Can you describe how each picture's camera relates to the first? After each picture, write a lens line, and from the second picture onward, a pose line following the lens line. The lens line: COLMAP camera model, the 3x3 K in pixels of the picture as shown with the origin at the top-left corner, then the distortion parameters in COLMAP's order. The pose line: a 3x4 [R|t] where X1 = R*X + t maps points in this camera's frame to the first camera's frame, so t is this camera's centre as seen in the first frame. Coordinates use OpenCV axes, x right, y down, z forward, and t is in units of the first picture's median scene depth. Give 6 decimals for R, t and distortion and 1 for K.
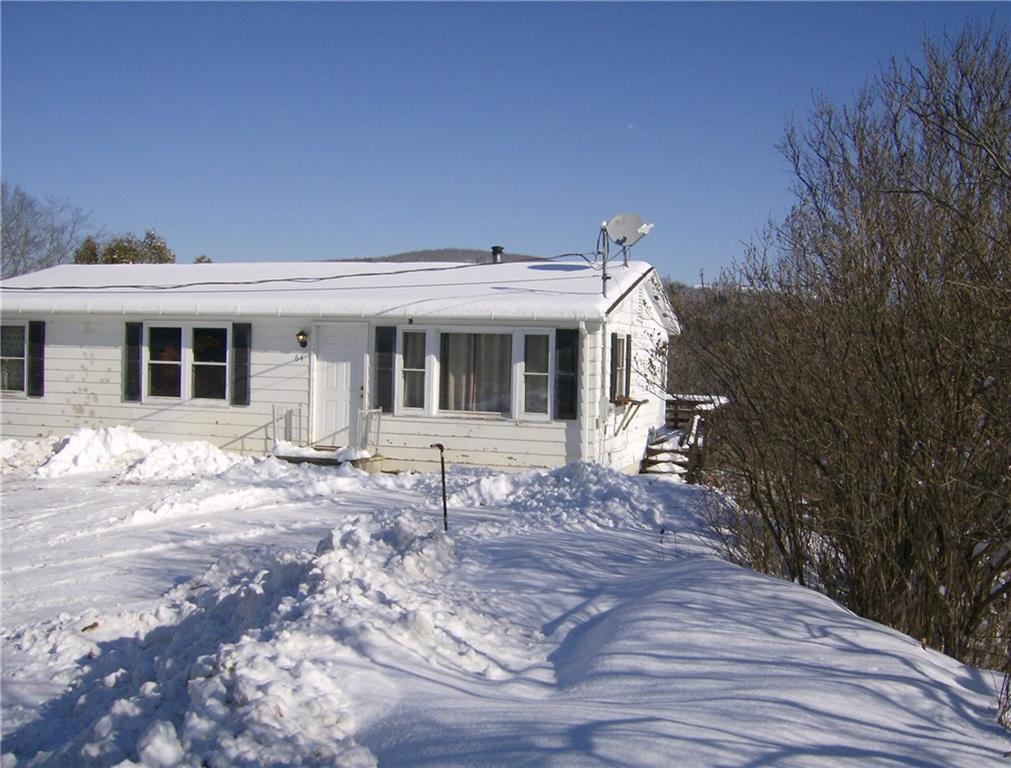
lens RADIAL K [[1102.8, 0, 505.5], [0, 1102.8, 384.0], [0, 0, 1]] dist [-0.165454, 0.027709]
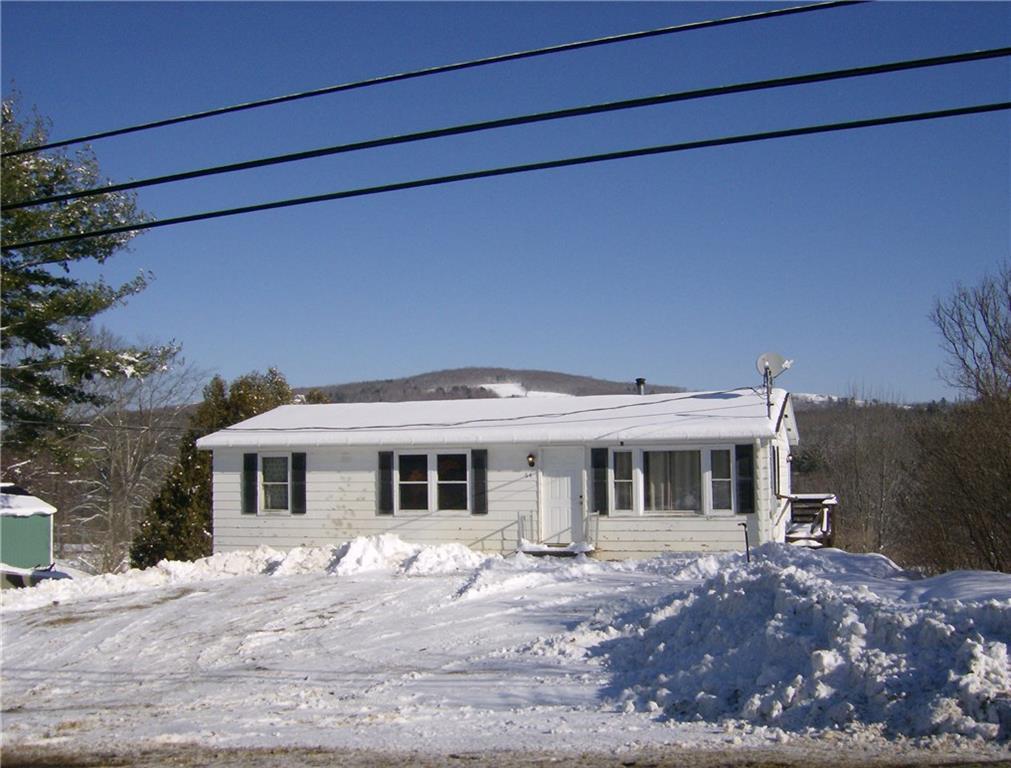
lens RADIAL K [[1102.8, 0, 505.5], [0, 1102.8, 384.0], [0, 0, 1]] dist [-0.165454, 0.027709]
pose [[0.999151, -0.038519, -0.014626, -0.193427], [0.036767, 0.993743, -0.105466, 0.005198], [0.018596, 0.104838, 0.994315, -0.293561]]
